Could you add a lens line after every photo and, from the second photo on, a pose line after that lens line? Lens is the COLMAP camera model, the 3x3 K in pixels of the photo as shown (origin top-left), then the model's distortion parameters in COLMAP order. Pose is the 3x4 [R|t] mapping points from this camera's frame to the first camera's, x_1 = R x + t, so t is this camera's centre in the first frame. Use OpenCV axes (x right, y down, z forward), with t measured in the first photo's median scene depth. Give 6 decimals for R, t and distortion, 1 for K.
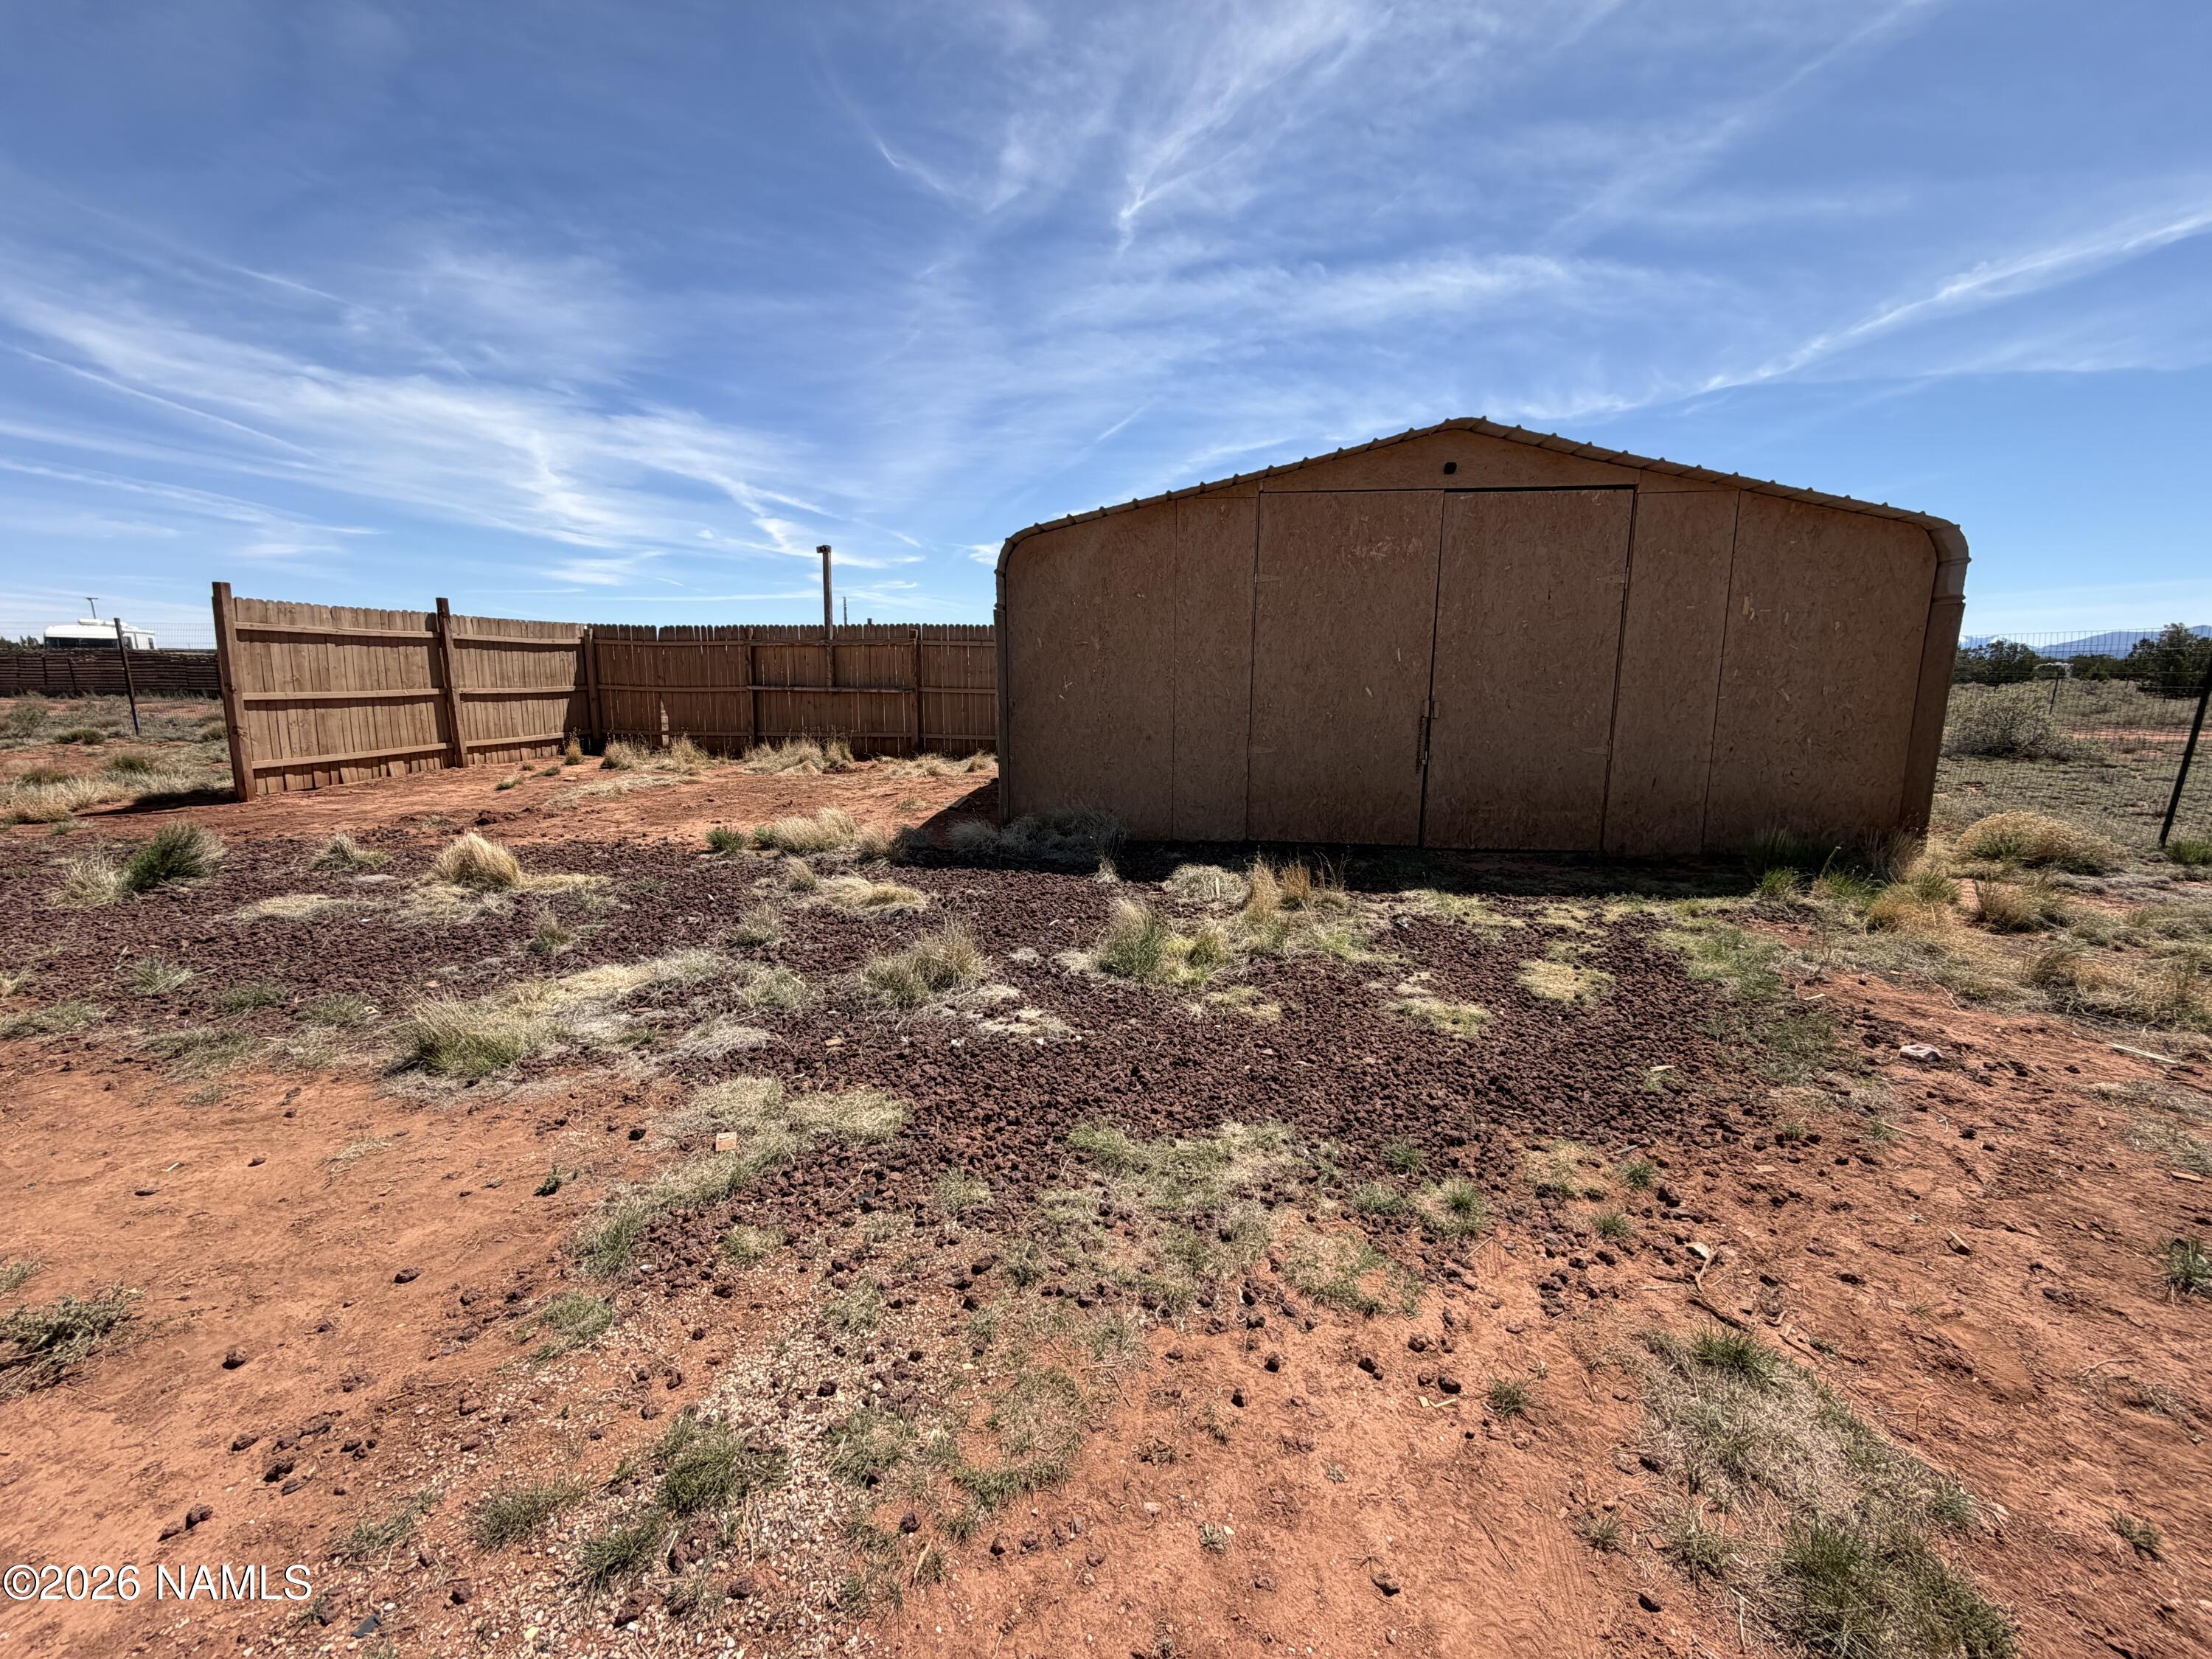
lens RADIAL K [[881.8, 0, 1097.7], [0, 881.8, 823.4], [0, 0, 1]] dist [-0.000797, 0.000219]
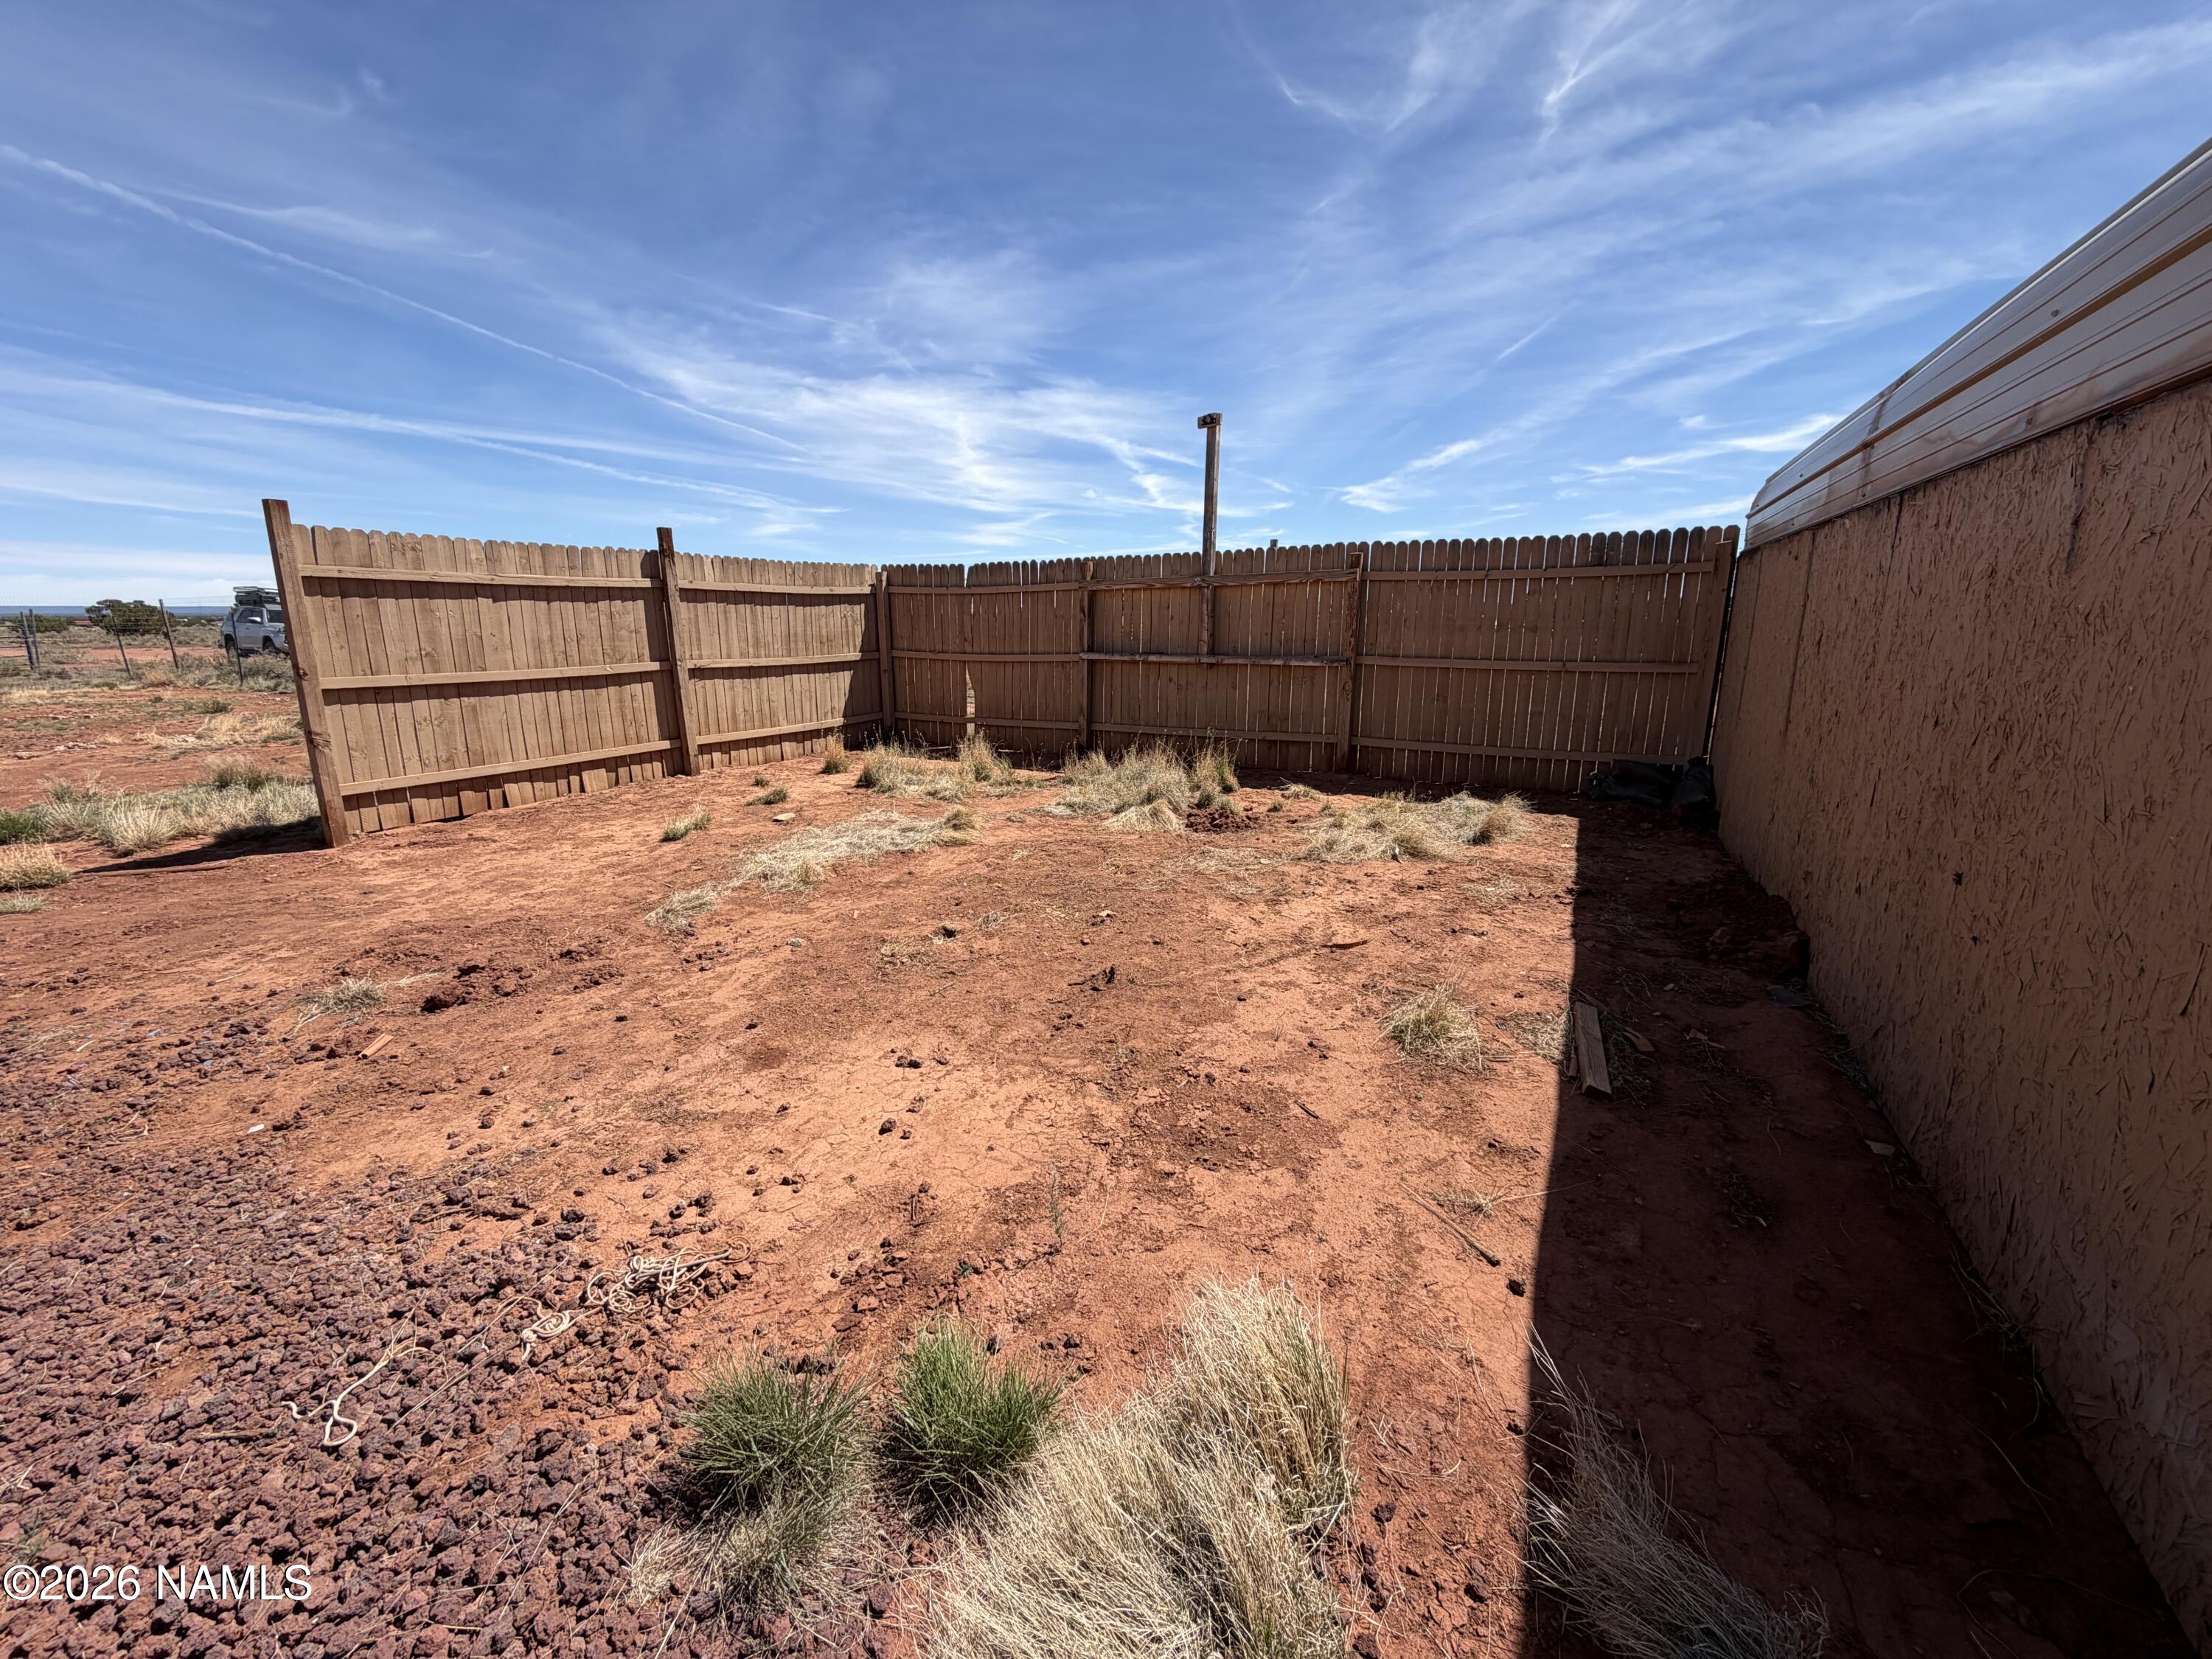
lens RADIAL K [[881.8, 0, 1097.7], [0, 881.8, 823.4], [0, 0, 1]] dist [-0.000797, 0.000219]
pose [[0.922421, 0.074453, -0.378941, -0.155402], [-0.053198, 0.996383, 0.066270, -0.088175], [0.382504, -0.040970, 0.923045, 0.474160]]
